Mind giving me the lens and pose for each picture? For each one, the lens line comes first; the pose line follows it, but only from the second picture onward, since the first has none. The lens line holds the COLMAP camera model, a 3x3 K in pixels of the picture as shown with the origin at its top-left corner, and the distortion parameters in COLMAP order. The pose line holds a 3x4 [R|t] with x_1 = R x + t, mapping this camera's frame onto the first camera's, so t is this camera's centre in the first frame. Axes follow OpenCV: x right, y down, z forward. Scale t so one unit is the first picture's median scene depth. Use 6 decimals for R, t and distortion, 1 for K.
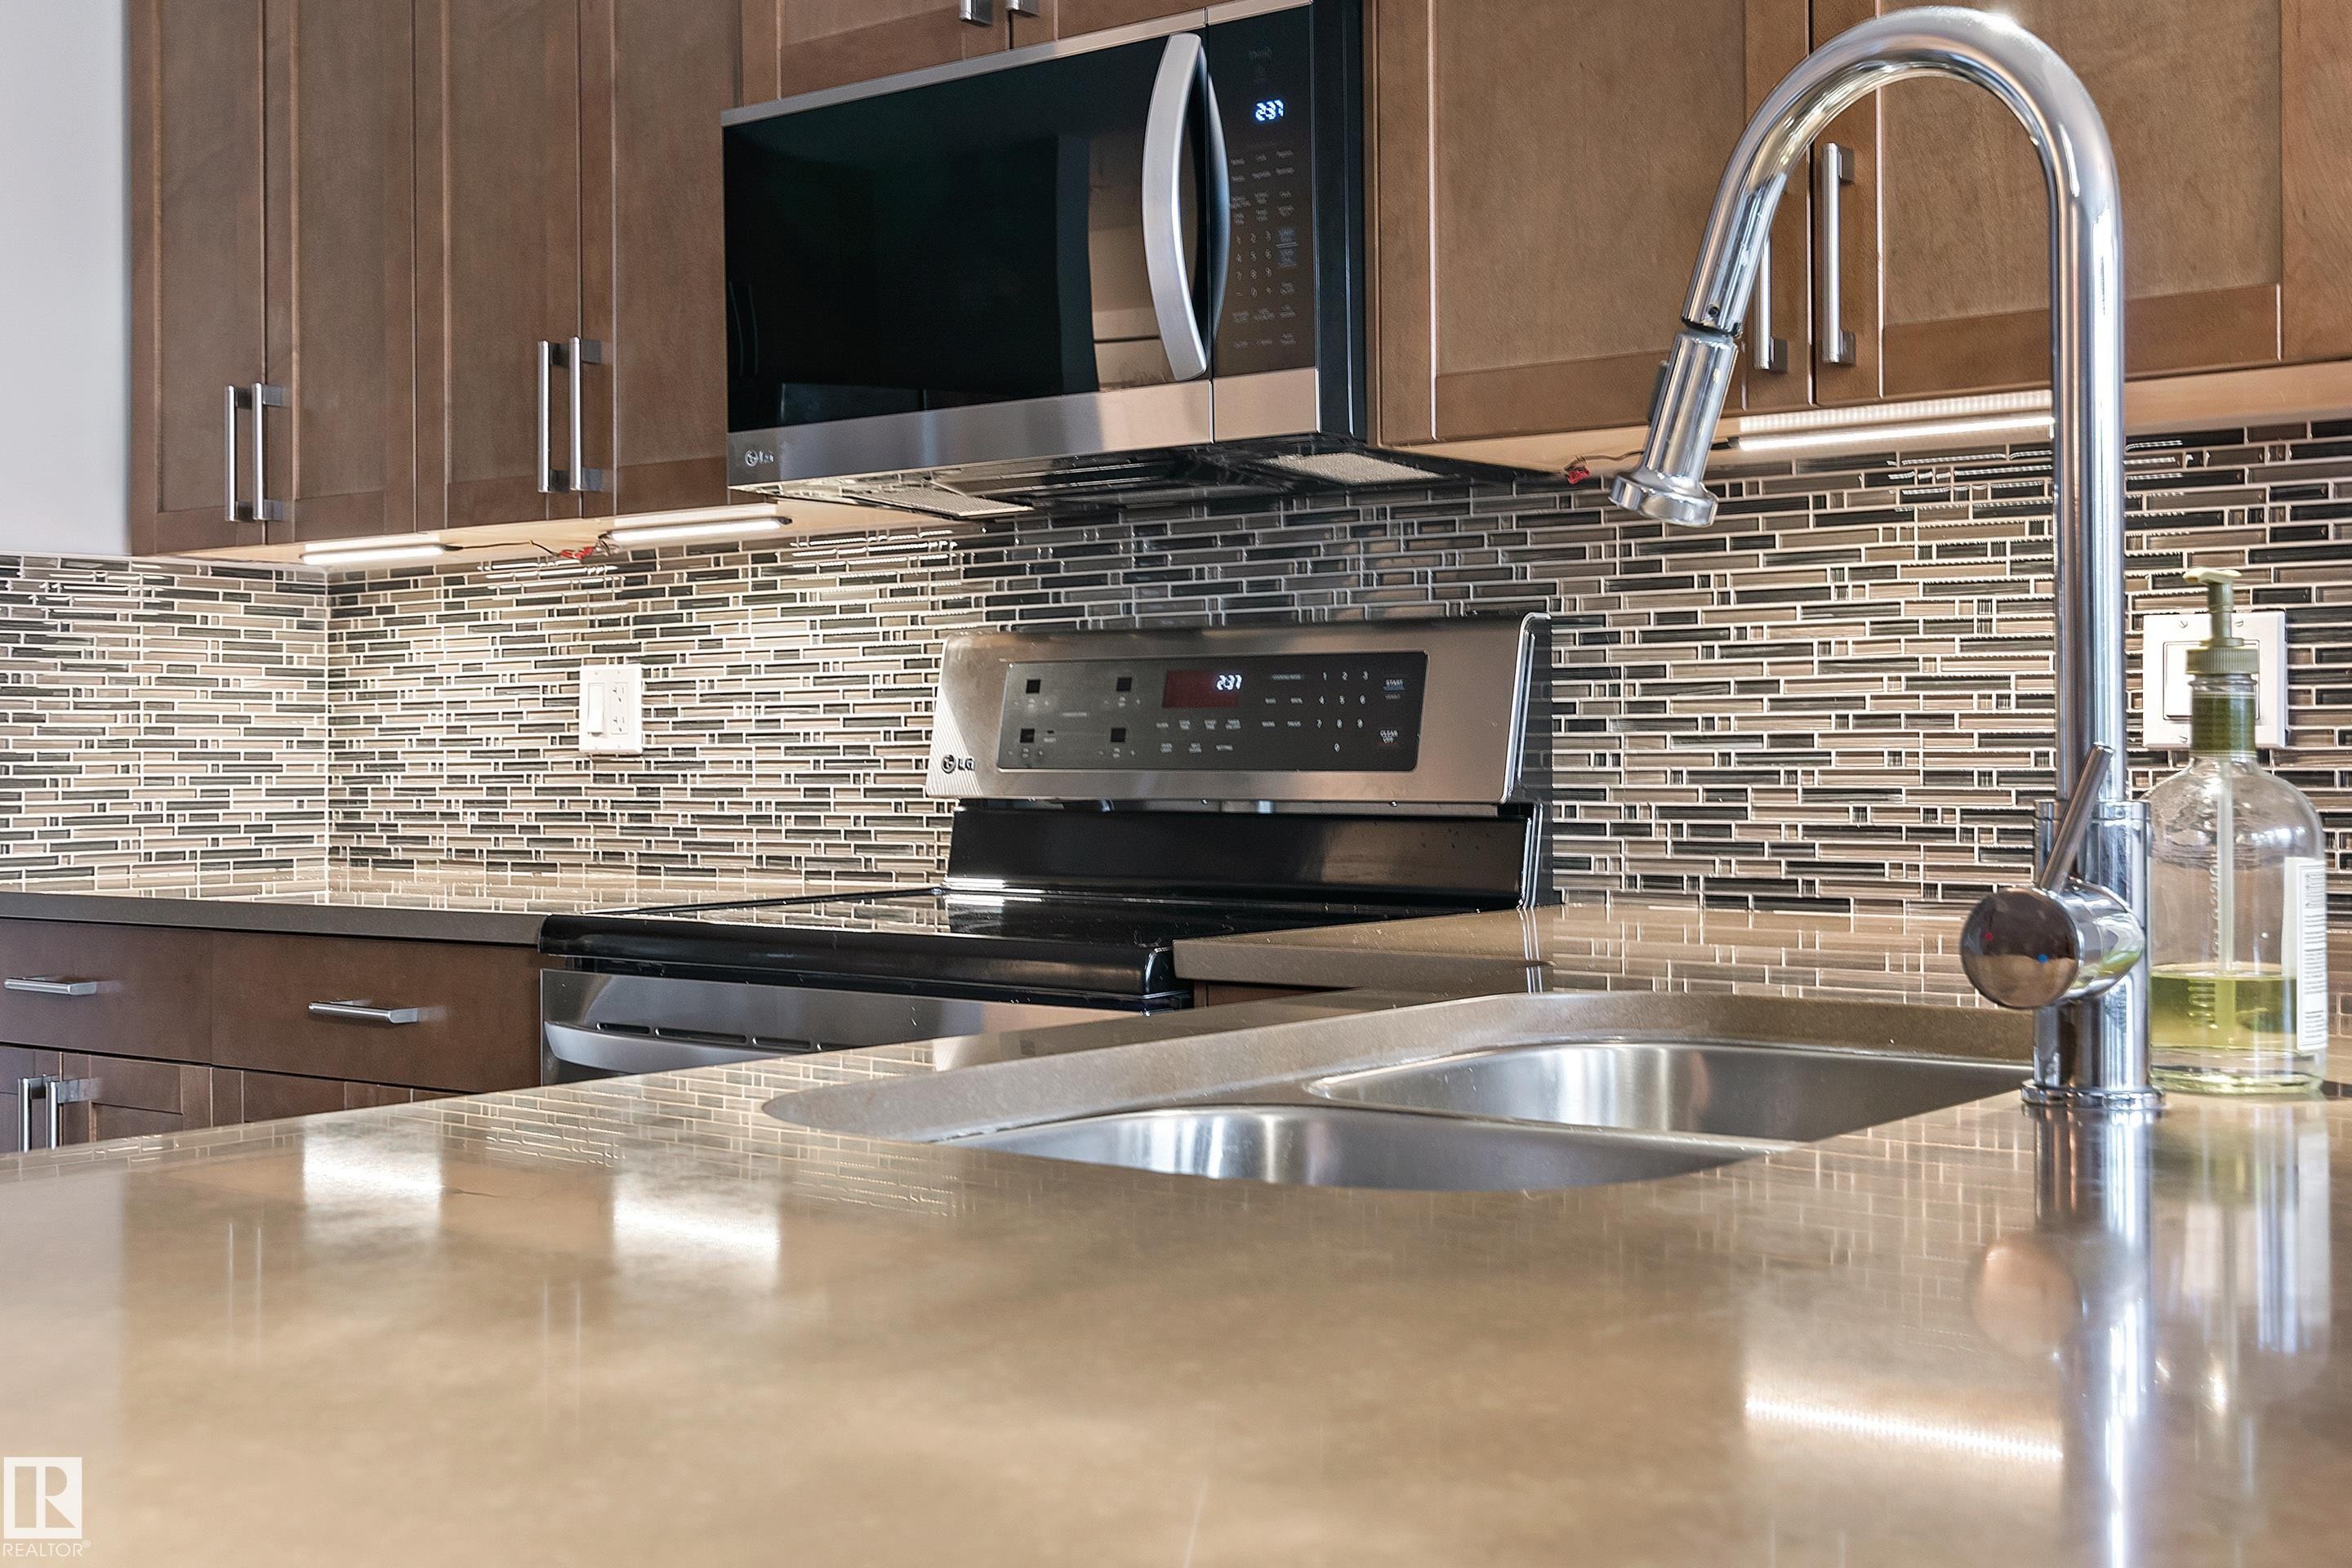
lens RADIAL K [[2806.2, 0, 1150.5], [0, 2806.2, 780.9], [0, 0, 1]] dist [0.001803, 0.021235]
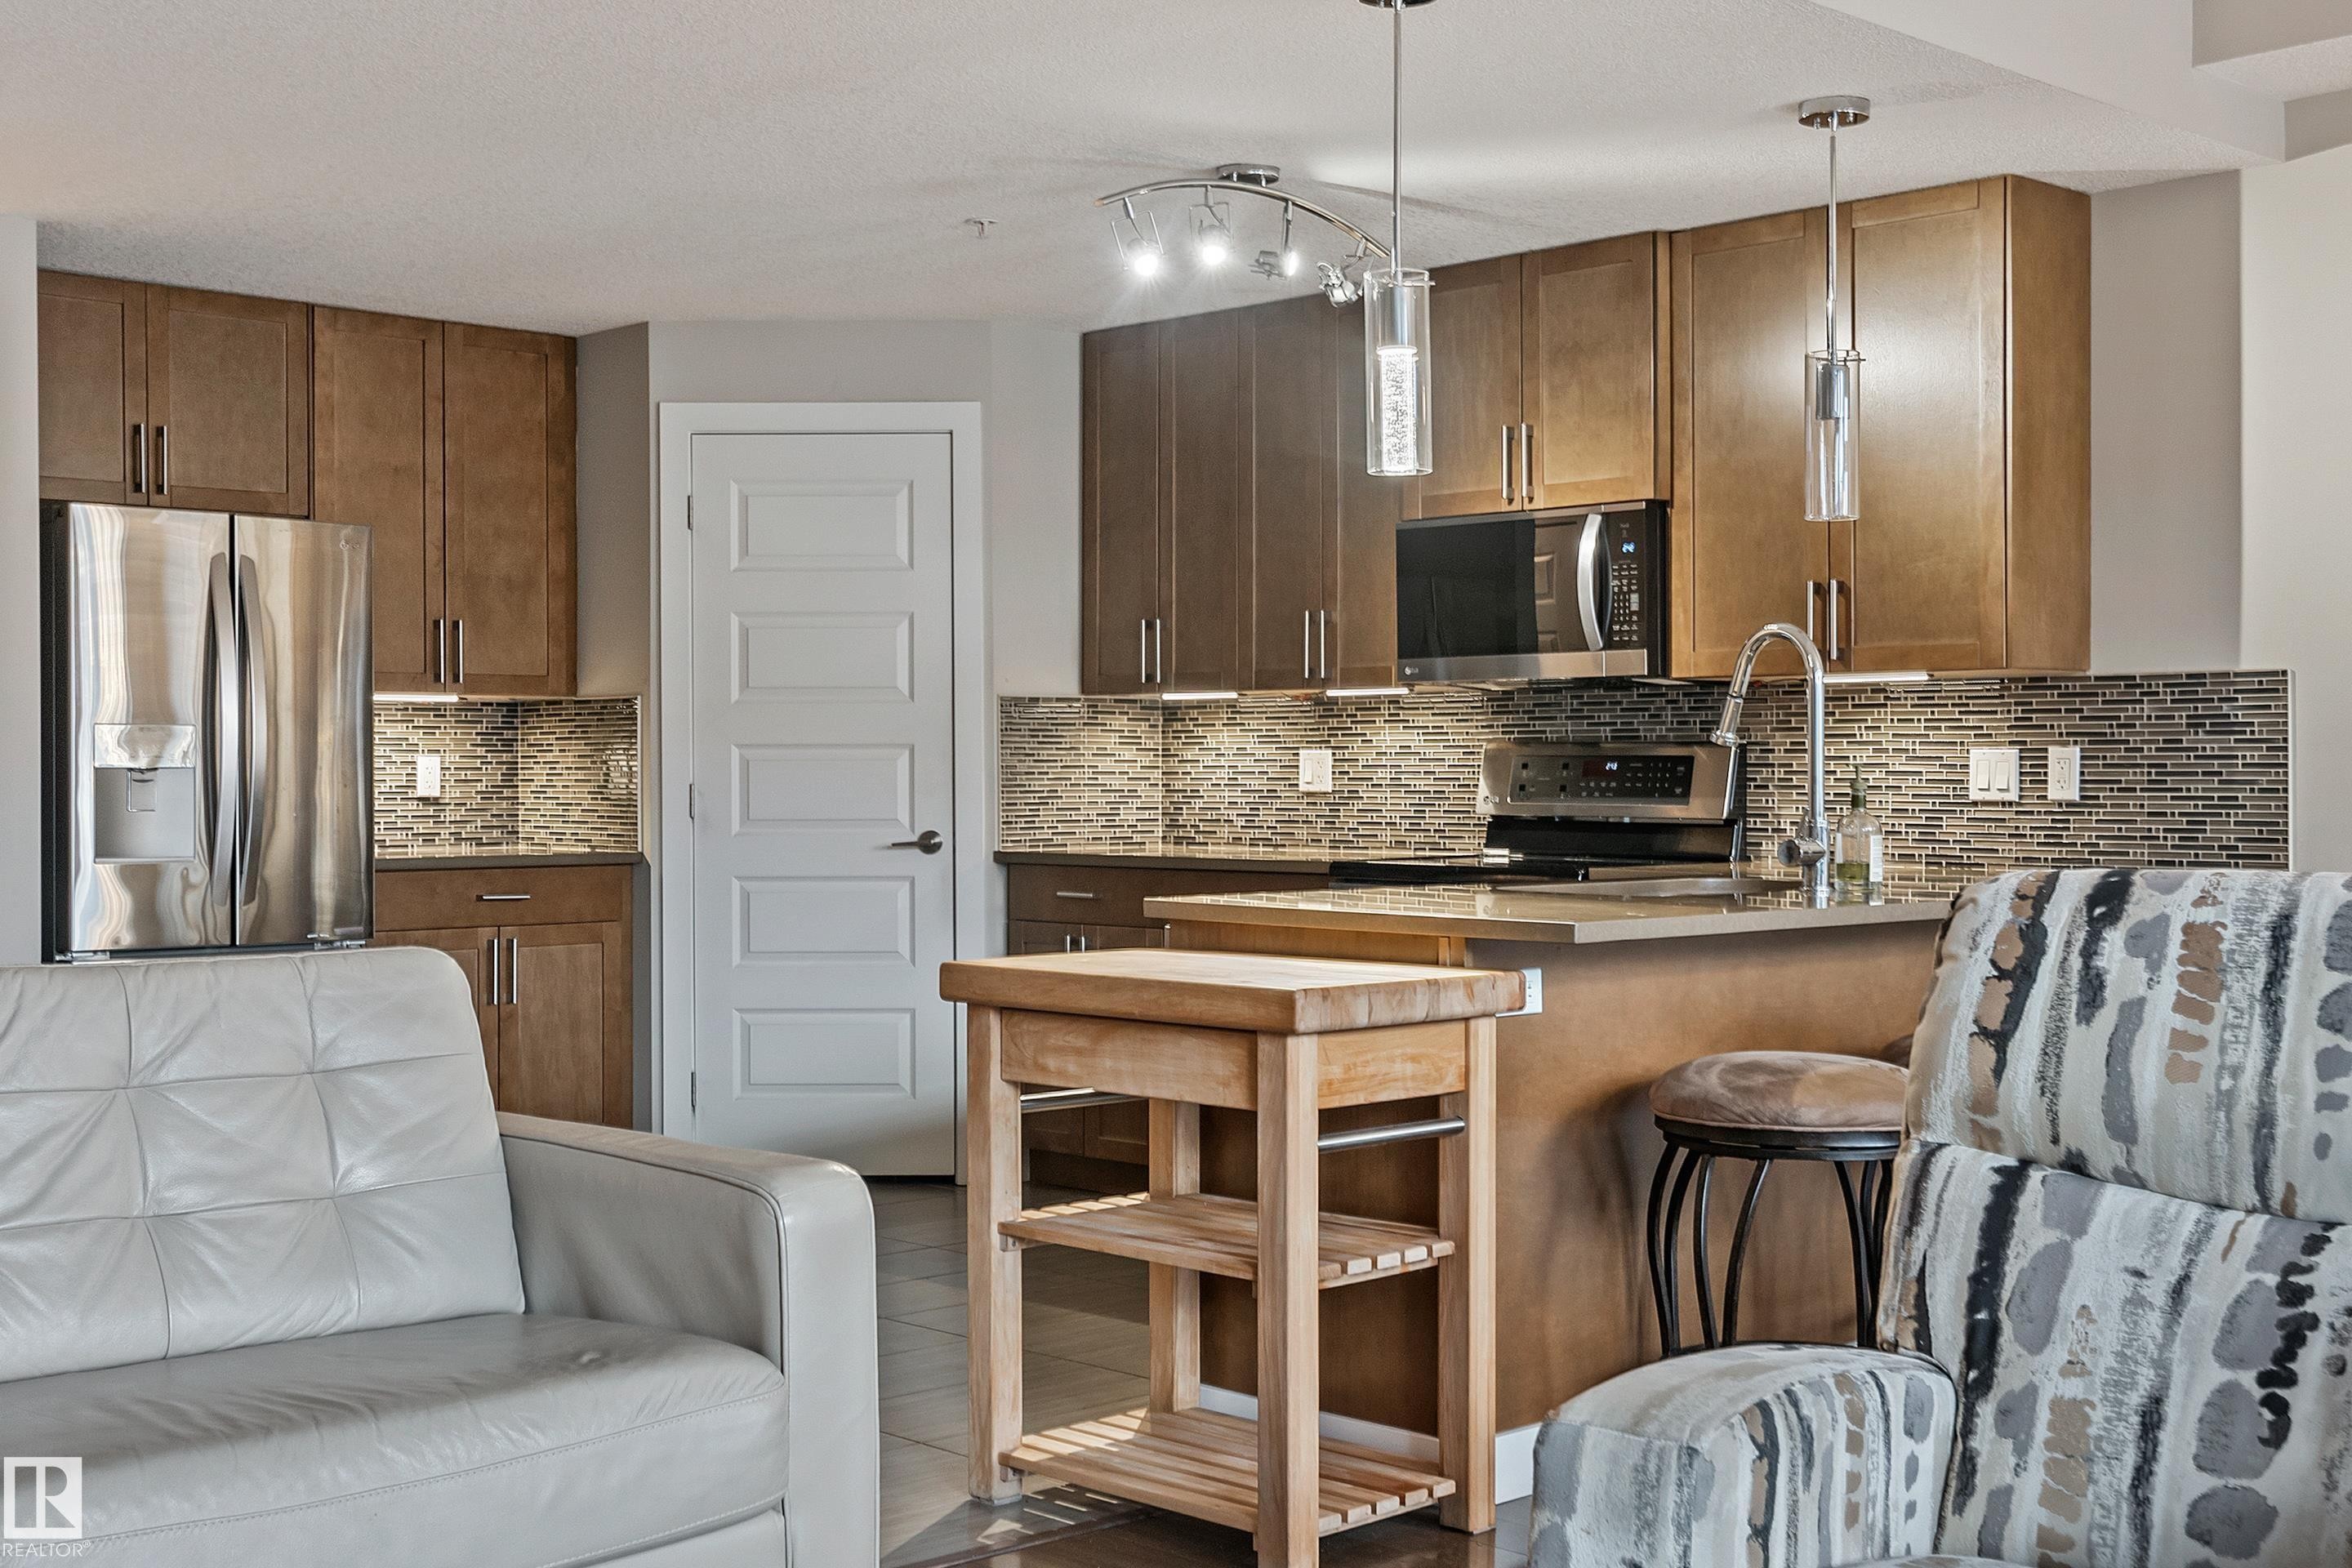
lens RADIAL K [[2745.6, 0, 1176.0], [0, 2745.6, 784.0], [0, 0, 1]] dist [0.013911, 0.000484]
pose [[0.990935, 0.008985, -0.134041, -0.021408], [-0.009764, 0.999939, -0.005151, -0.004459], [0.133987, 0.006413, 0.990962, -1.141514]]
